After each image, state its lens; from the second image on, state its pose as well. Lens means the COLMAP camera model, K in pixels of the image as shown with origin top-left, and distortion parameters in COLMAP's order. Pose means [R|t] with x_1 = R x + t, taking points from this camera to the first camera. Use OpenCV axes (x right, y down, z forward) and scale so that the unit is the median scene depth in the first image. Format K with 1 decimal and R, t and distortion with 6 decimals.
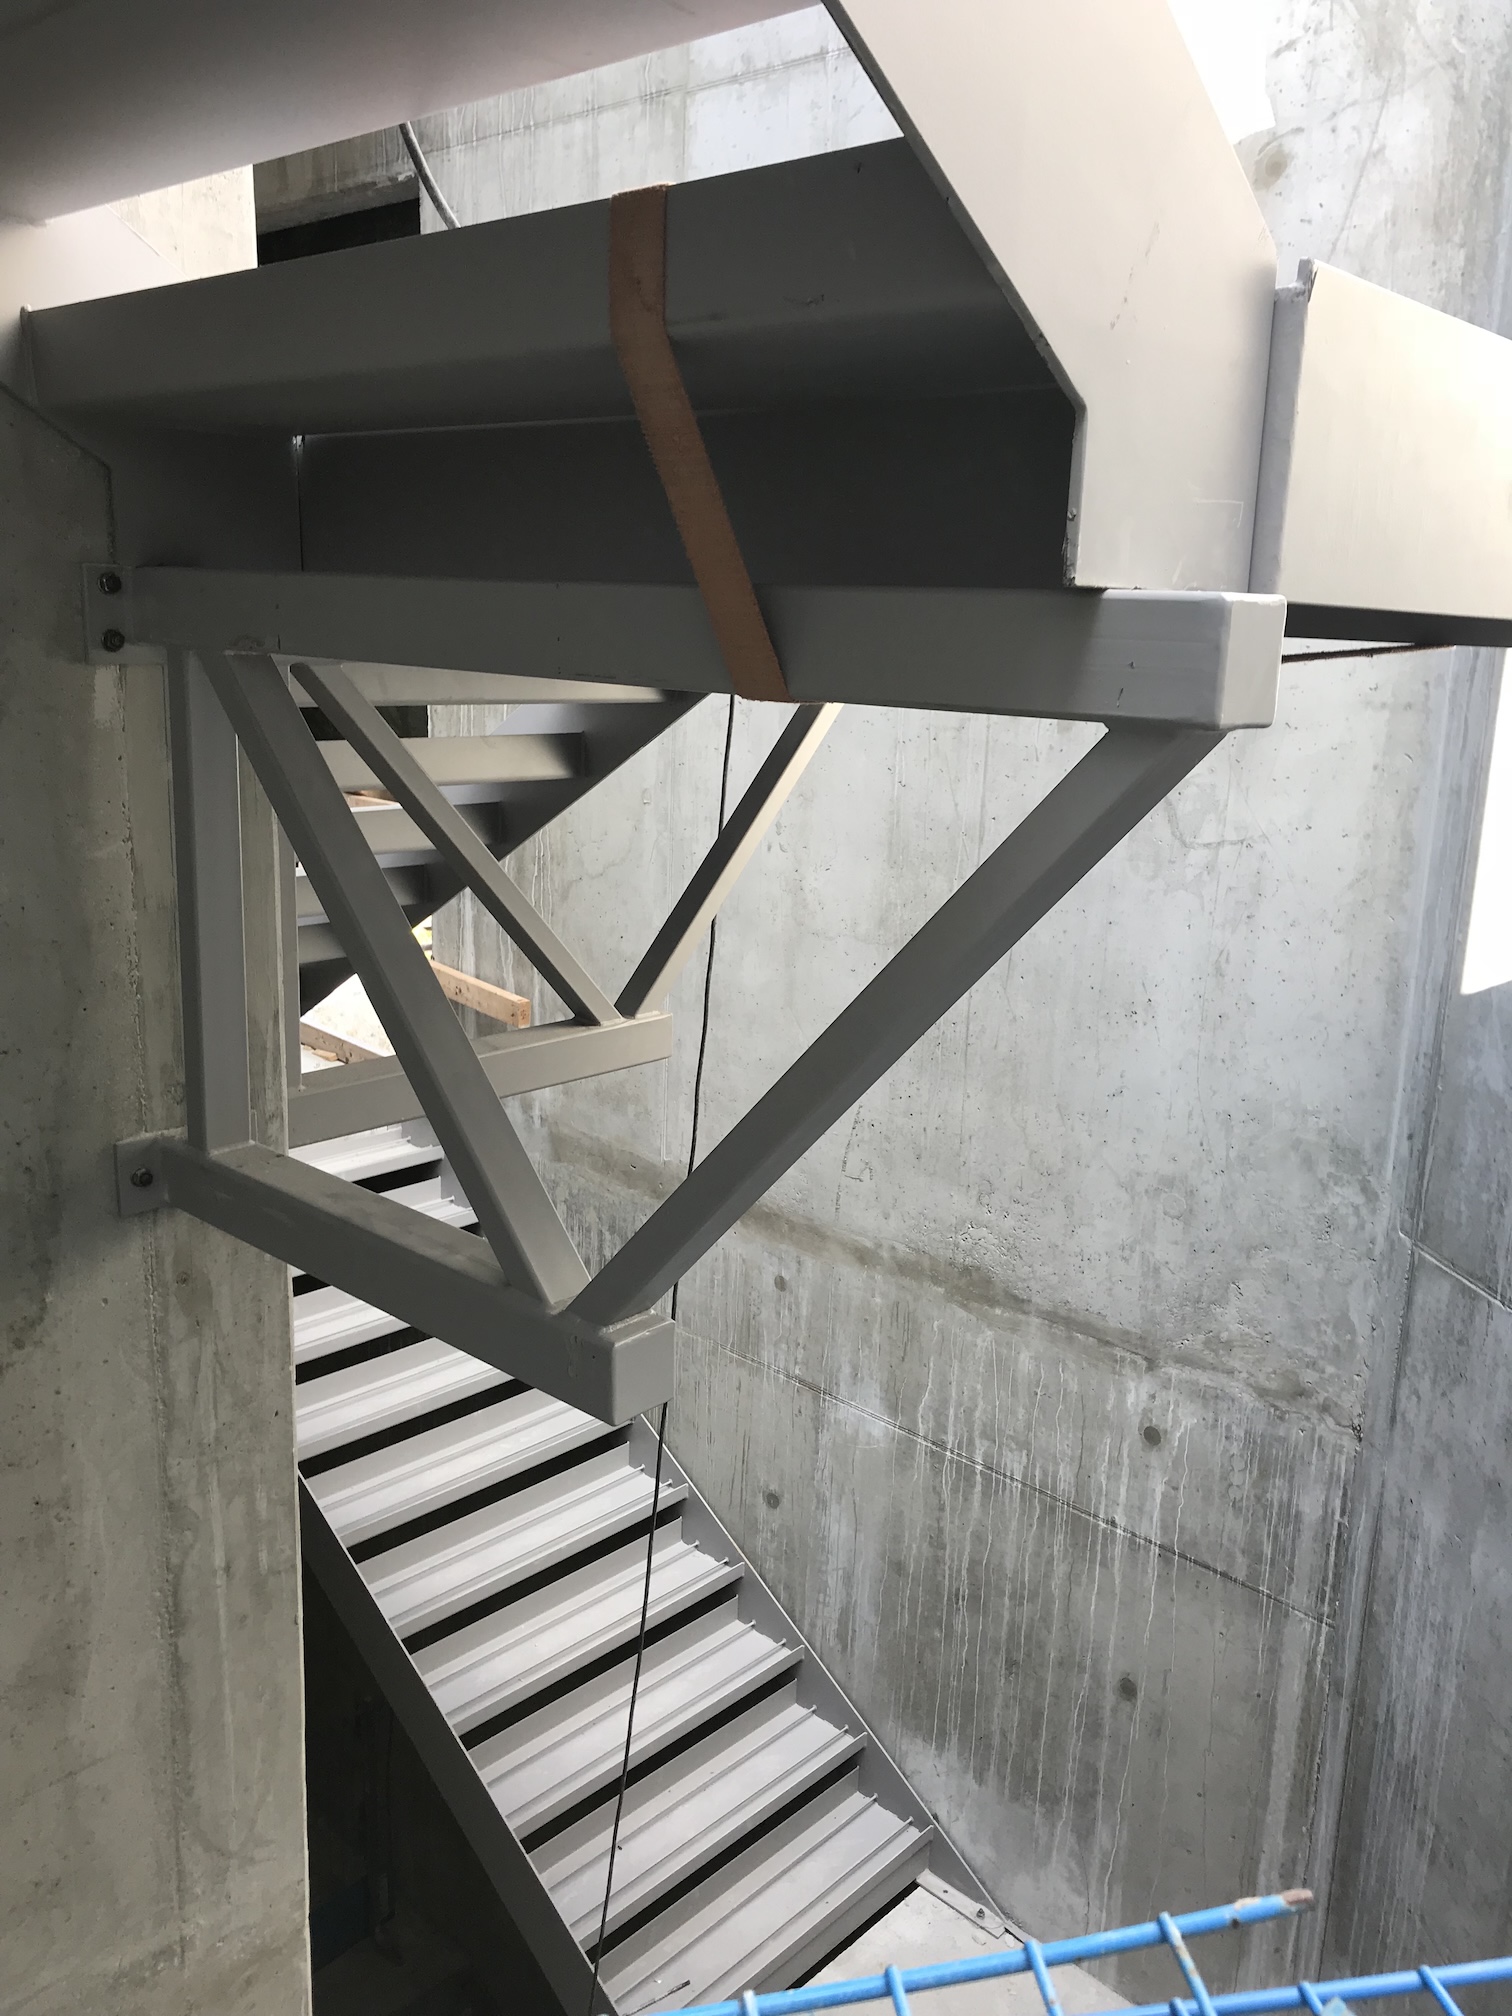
lens RADIAL K [[1637.0, 0, 740.7], [0, 1637.0, 1009.7], [0, 0, 1]] dist [0.057922, -0.026405]
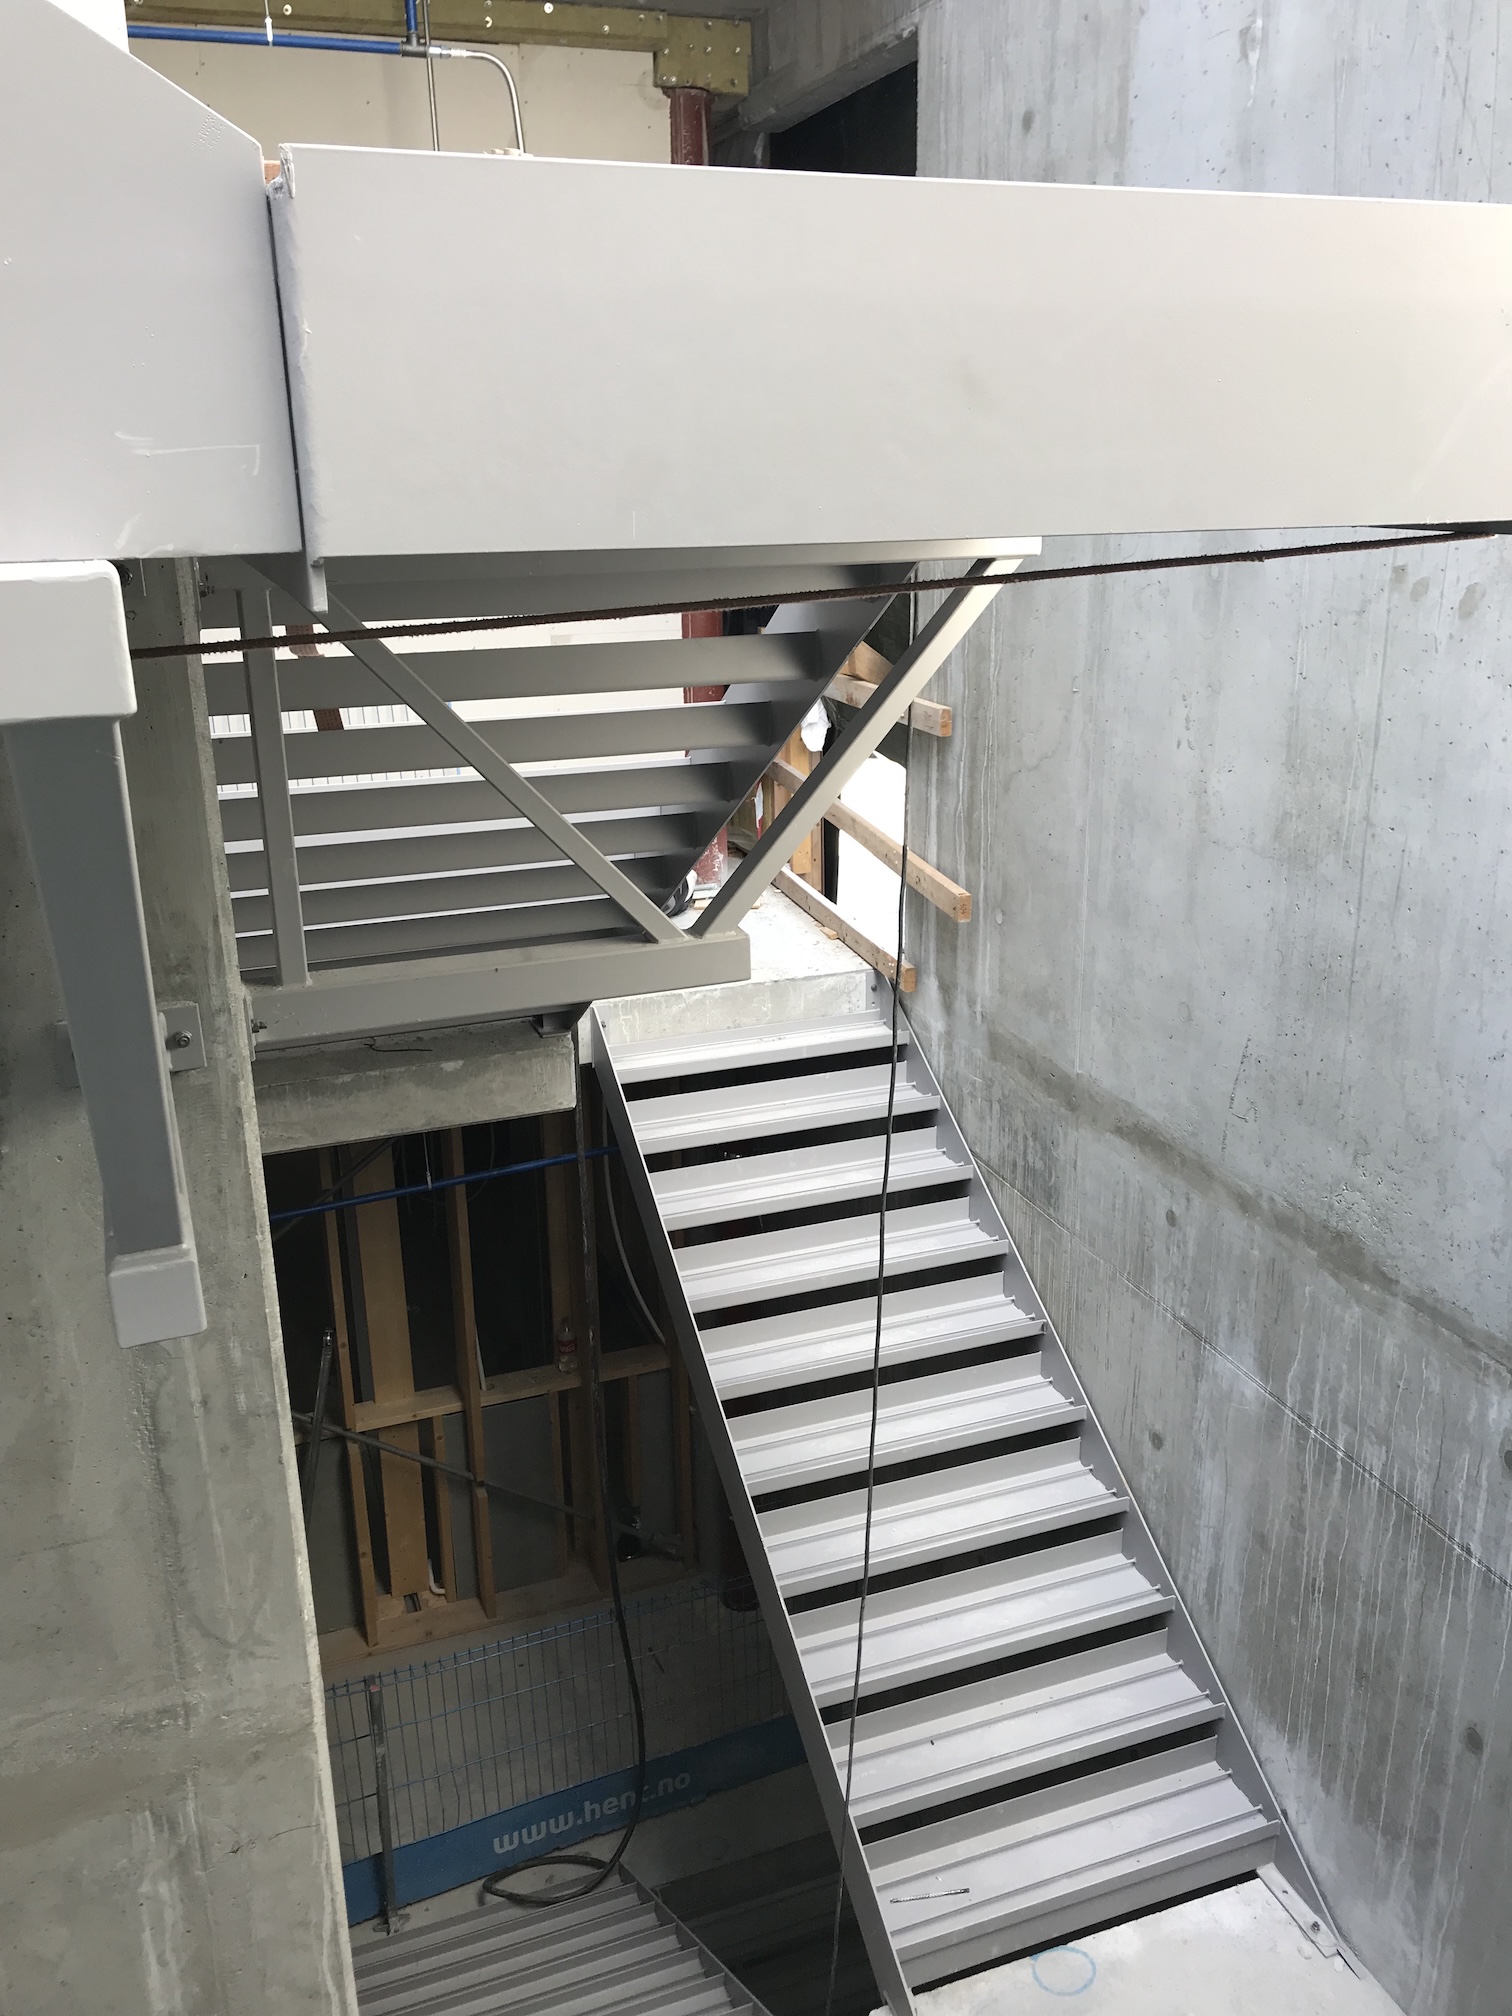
lens RADIAL K [[1637.0, 0, 755.3], [0, 1637.0, 1010.7], [0, 0, 1]] dist [0.057922, -0.026405]
pose [[0.901641, 0.094761, -0.421975, 0.215892], [-0.060506, 0.993744, 0.093876, -0.025352], [0.428231, -0.059110, 0.901734, 0.073511]]
